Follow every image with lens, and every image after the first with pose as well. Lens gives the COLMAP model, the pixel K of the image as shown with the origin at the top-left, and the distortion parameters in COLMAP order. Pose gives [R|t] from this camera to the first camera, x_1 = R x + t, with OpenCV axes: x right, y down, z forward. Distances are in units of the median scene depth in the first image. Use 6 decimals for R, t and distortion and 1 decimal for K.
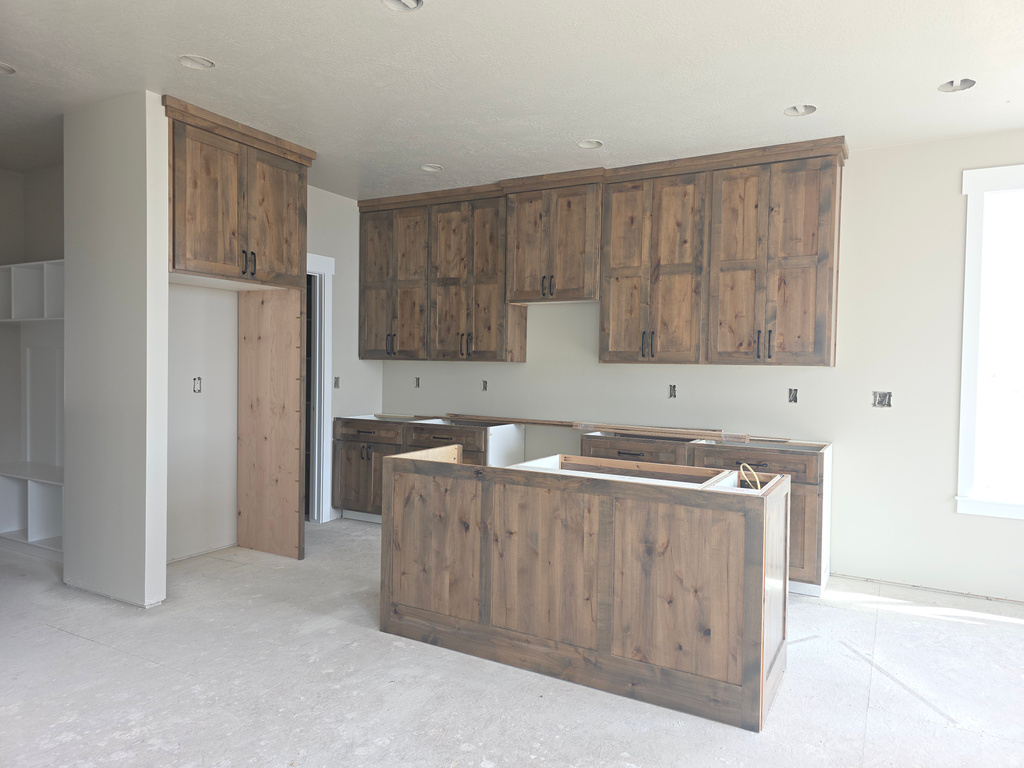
lens RADIAL K [[683.8, 0, 511.4], [0, 683.8, 385.3], [0, 0, 1]] dist [0.041129, -0.010983]
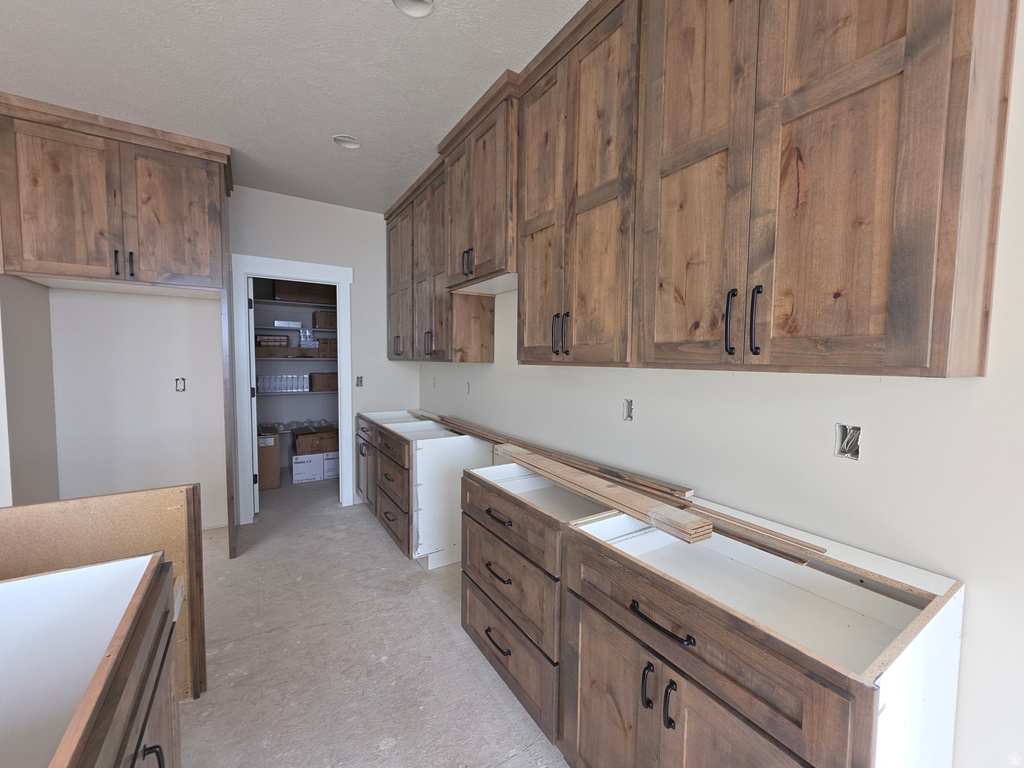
lens RADIAL K [[409.8, 0, 510.5], [0, 409.8, 383.6], [0, 0, 1]] dist [-0.001701, 0.001470]
pose [[0.881347, 0.021072, -0.471999, 0.353121], [-0.010218, 0.999621, 0.025548, -0.026132], [0.472358, -0.017694, 0.881229, 0.697288]]
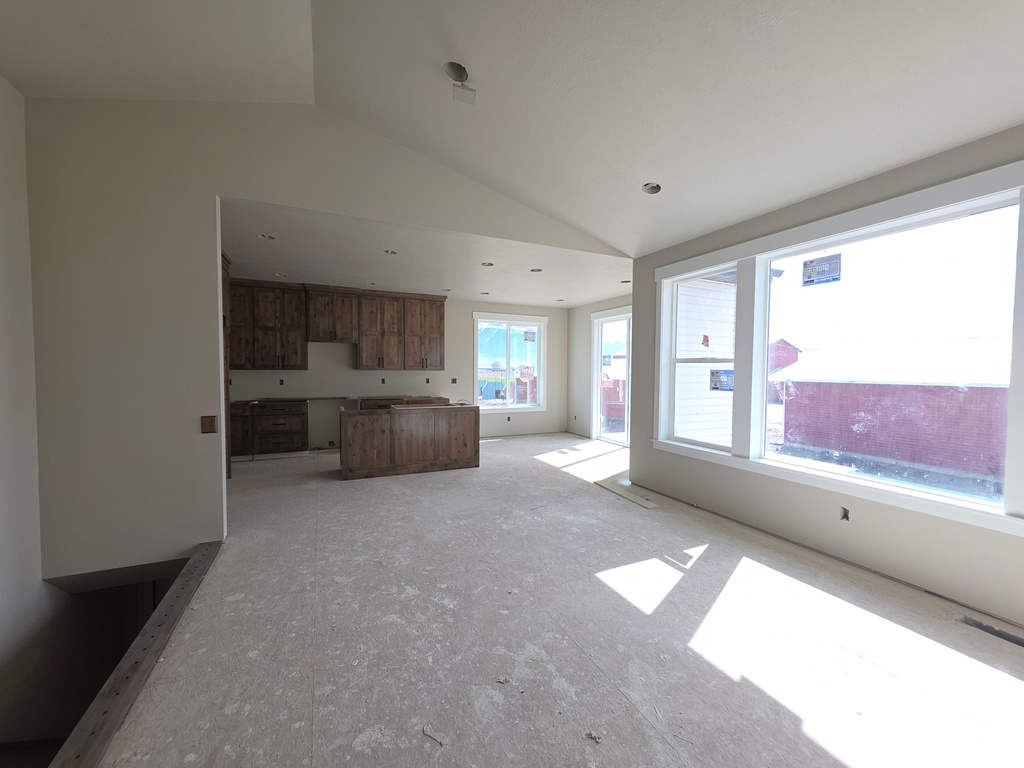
lens RADIAL K [[409.8, 0, 512.3], [0, 409.8, 385.6], [0, 0, 1]] dist [-0.001701, 0.001470]
pose [[0.578836, -0.045751, 0.814160, -0.792542], [0.027221, 0.998952, 0.036783, -0.018869], [-0.814990, 0.000871, 0.579475, -0.276163]]
